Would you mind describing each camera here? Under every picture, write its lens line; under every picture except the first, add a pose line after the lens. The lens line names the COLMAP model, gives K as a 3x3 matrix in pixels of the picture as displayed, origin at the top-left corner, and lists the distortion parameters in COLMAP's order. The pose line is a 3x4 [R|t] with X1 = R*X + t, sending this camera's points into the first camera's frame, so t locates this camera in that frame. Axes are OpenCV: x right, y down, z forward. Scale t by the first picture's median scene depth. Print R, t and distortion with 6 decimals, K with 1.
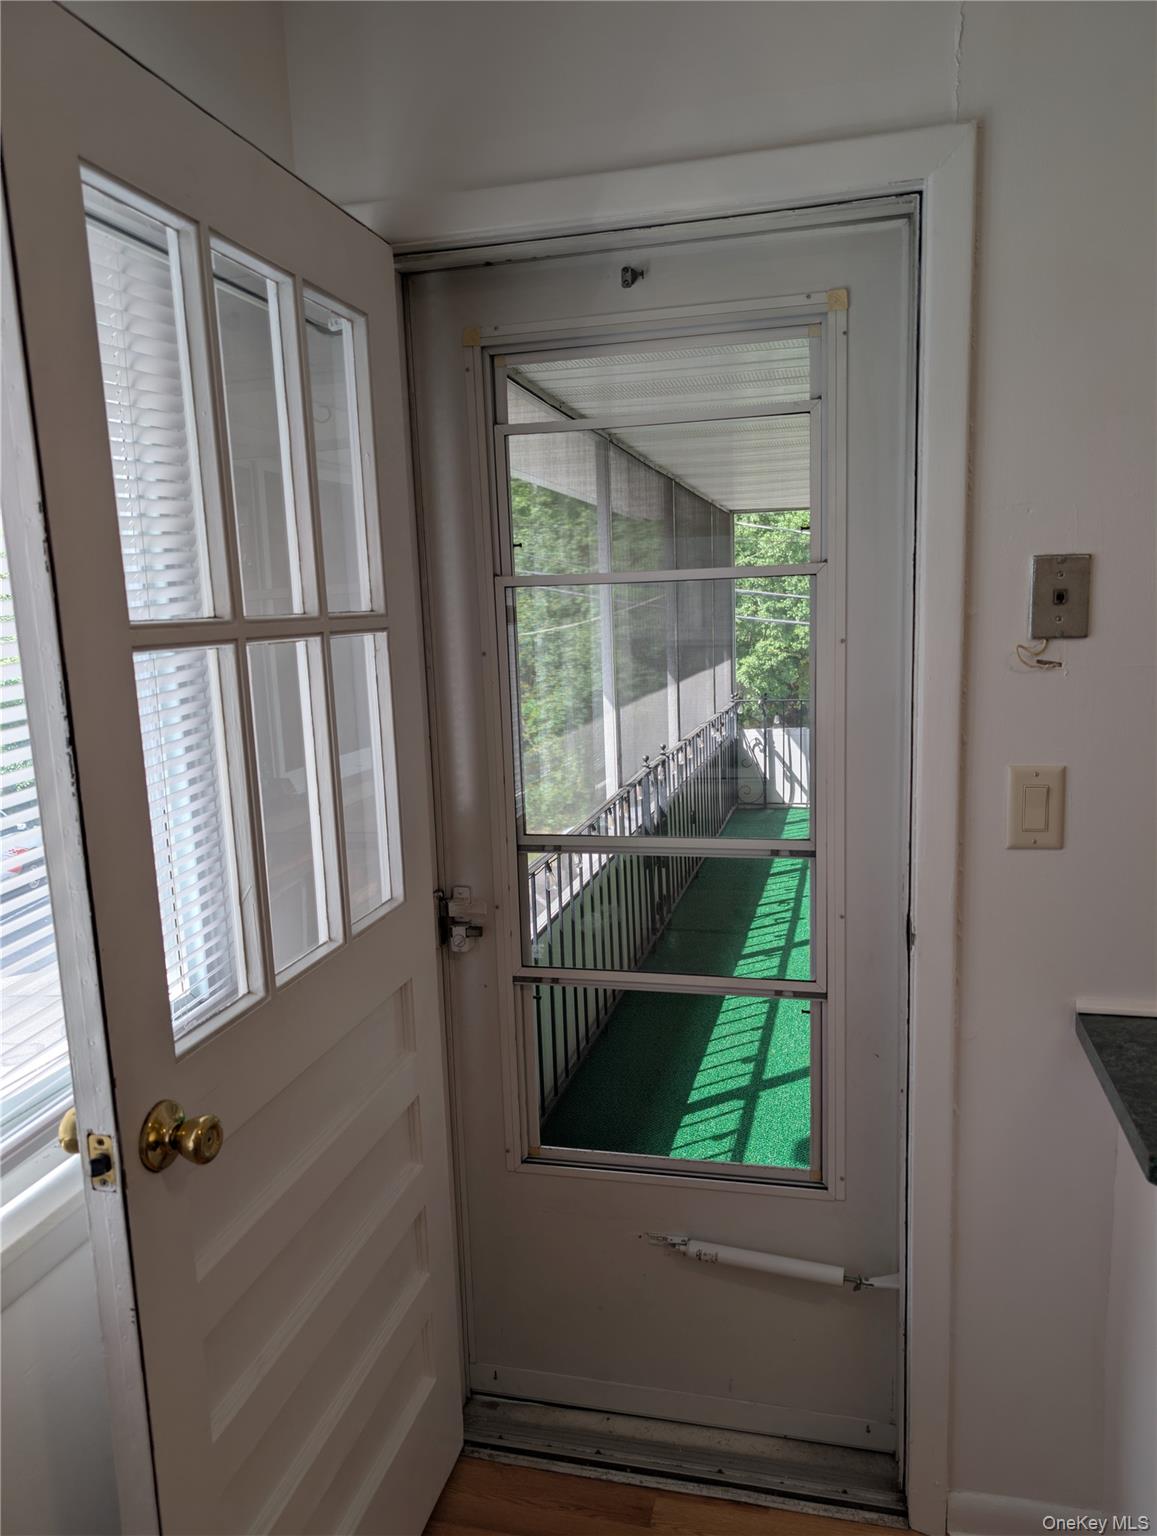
lens RADIAL K [[1128.5, 0, 560.3], [0, 1128.5, 763.3], [0, 0, 1]] dist [0.007165, -0.004827]
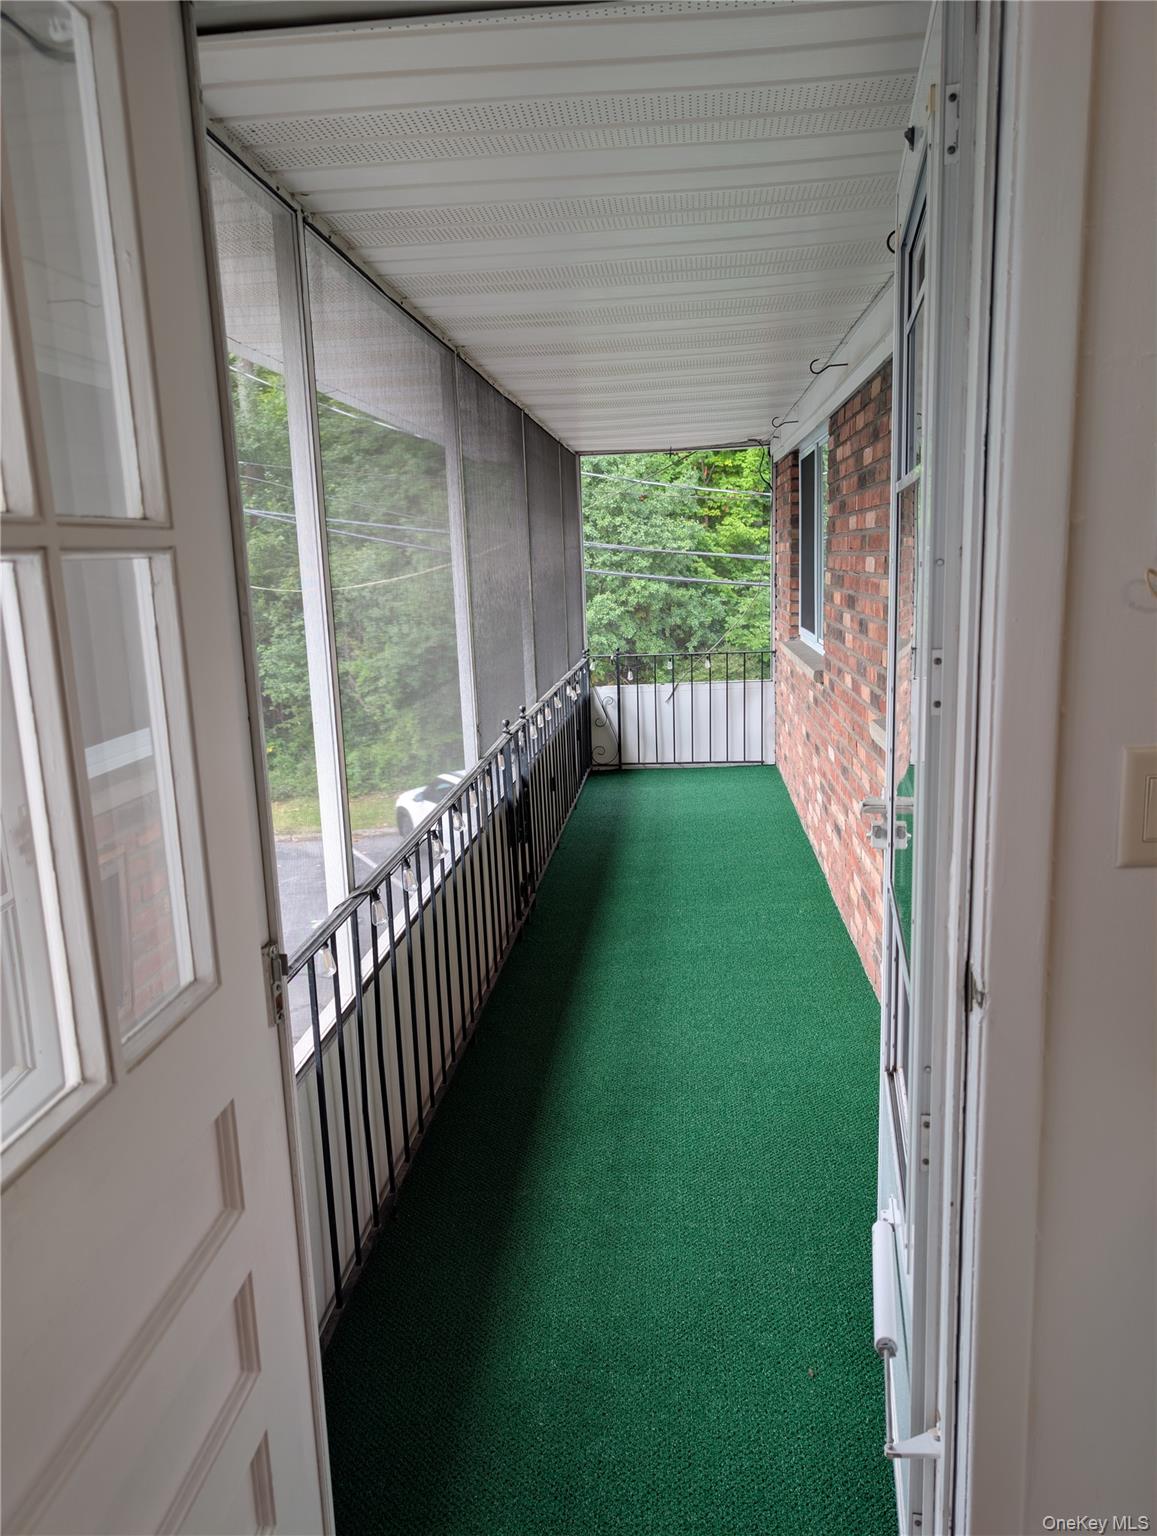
lens RADIAL K [[1098.6, 0, 578.5], [0, 1098.6, 768.0], [0, 0, 1]] dist [0.043560, -0.038769]
pose [[0.985040, -0.028849, 0.169897, -0.012702], [0.021102, 0.998661, 0.047228, -0.007003], [-0.171032, -0.042936, 0.984330, 0.113866]]
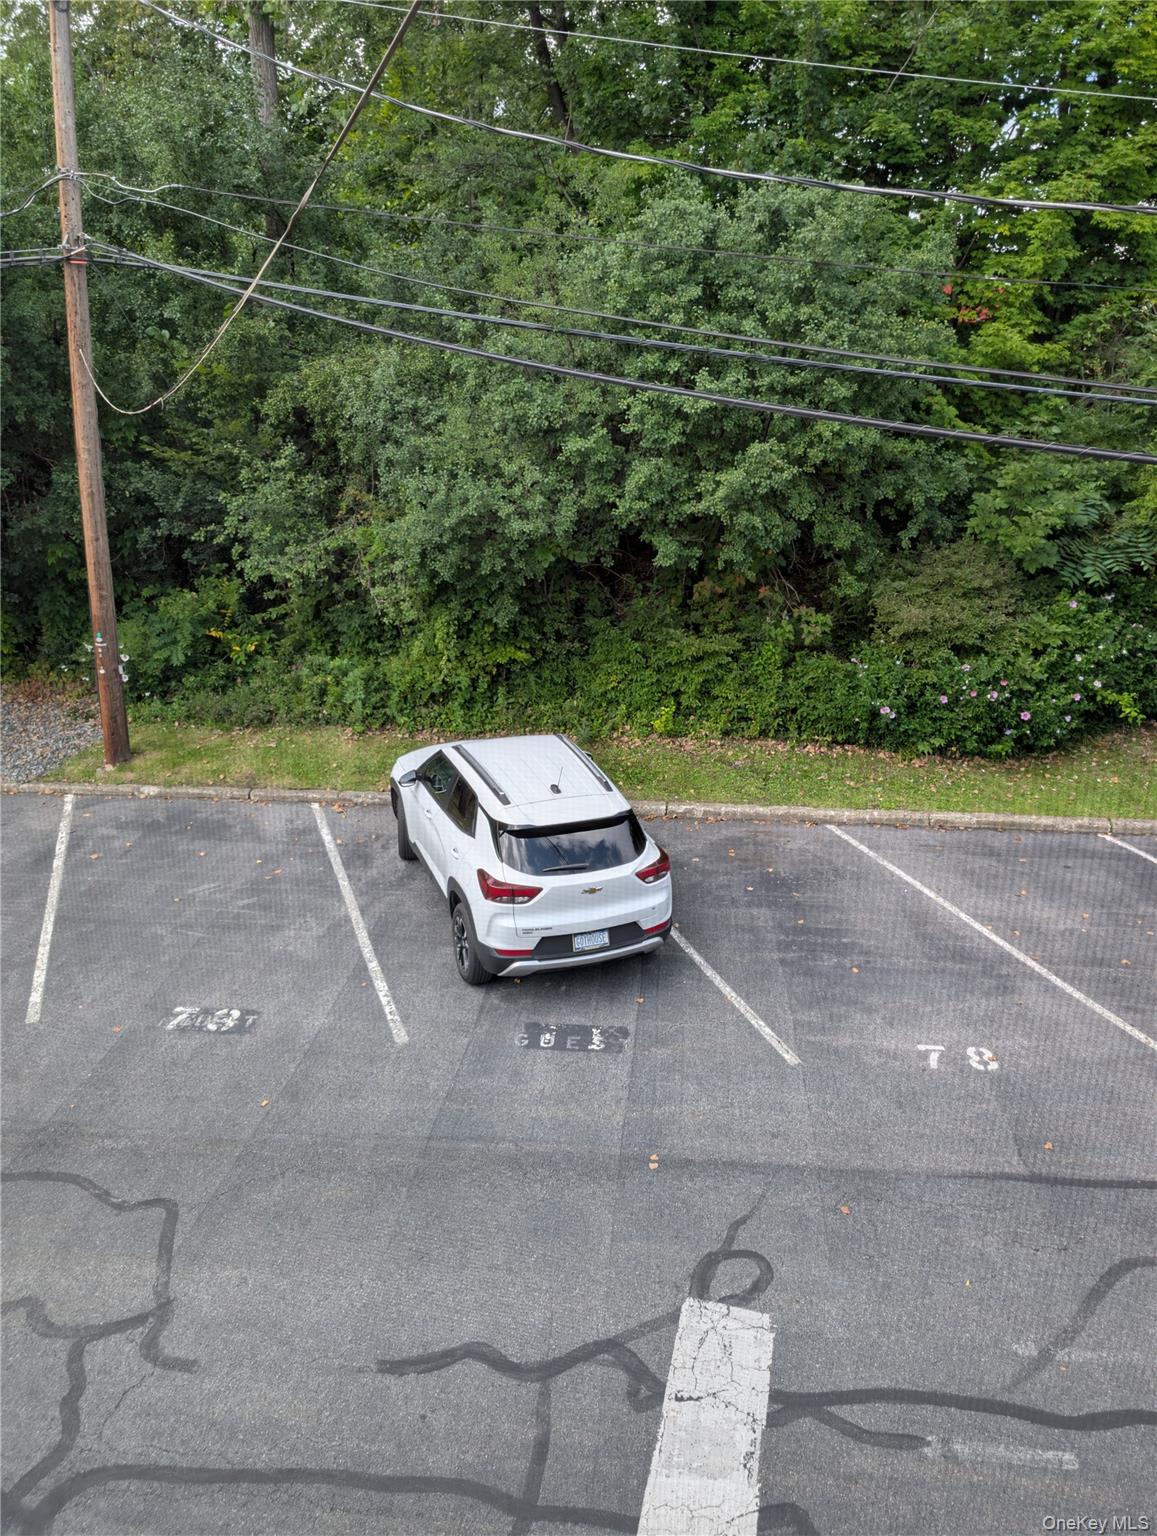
lens RADIAL K [[1128.5, 0, 560.3], [0, 1128.5, 763.3], [0, 0, 1]] dist [0.007165, -0.004827]
pose [[0.998737, 0.049270, 0.009876, 0.167970], [-0.050246, 0.981626, 0.184079, -0.102451], [-0.000625, -0.184343, 0.982862, 0.844063]]
